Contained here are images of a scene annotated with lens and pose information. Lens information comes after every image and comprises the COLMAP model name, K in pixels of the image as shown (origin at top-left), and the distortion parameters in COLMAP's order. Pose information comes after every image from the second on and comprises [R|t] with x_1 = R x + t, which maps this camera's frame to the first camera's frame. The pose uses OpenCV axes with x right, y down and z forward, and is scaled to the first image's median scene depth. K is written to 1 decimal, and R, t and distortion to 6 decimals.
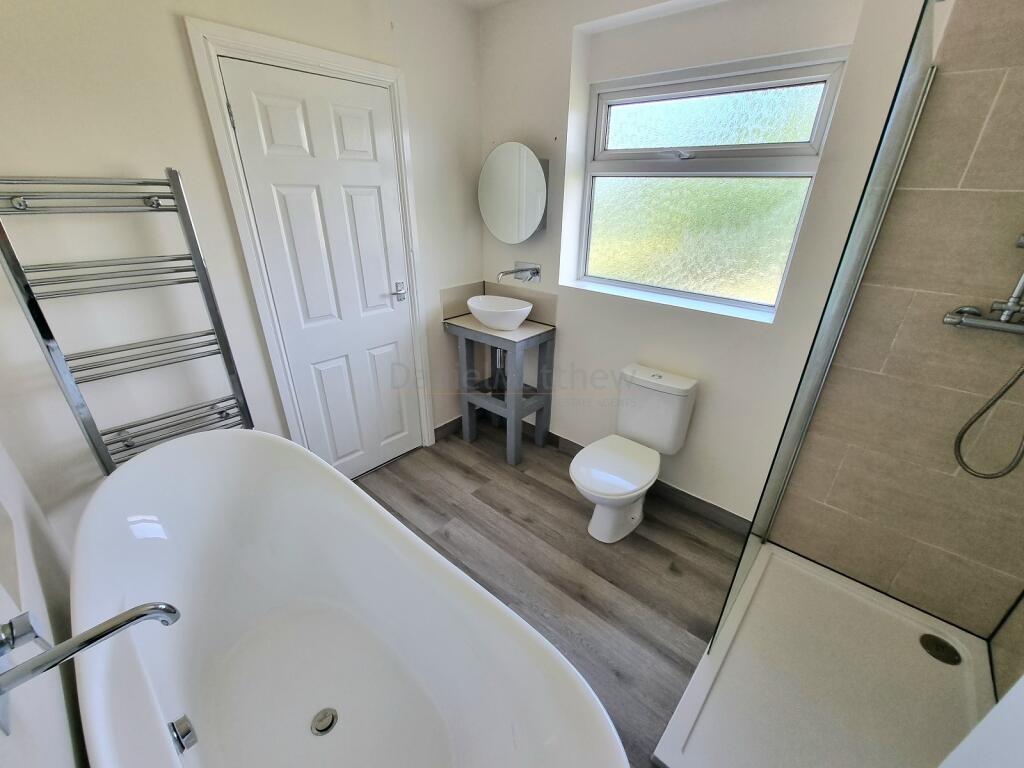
lens RADIAL K [[423.2, 0, 517.6], [0, 423.2, 388.7], [0, 0, 1]] dist [-0.000400, -0.000065]
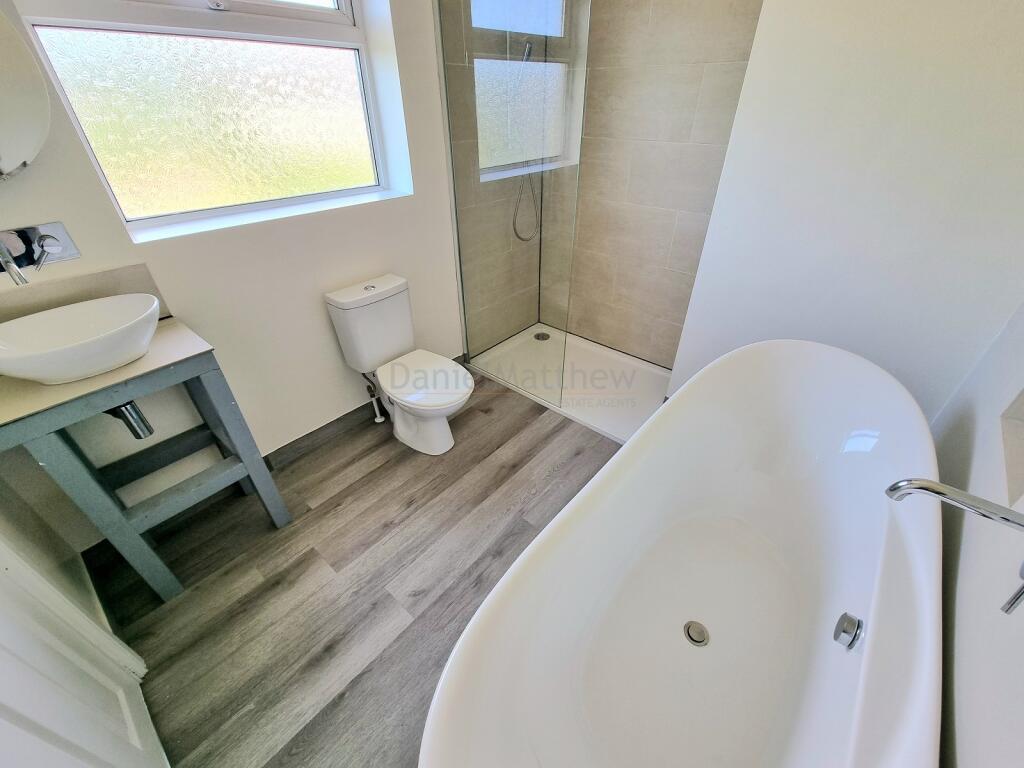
lens RADIAL K [[423.2, 0, 517.6], [0, 423.2, 388.7], [0, 0, 1]] dist [-0.000400, -0.000065]
pose [[-0.009061, -0.581817, 0.813269, -0.565088], [0.429012, 0.732386, 0.528733, -0.221610], [-0.903253, 0.353693, 0.242971, 0.564975]]
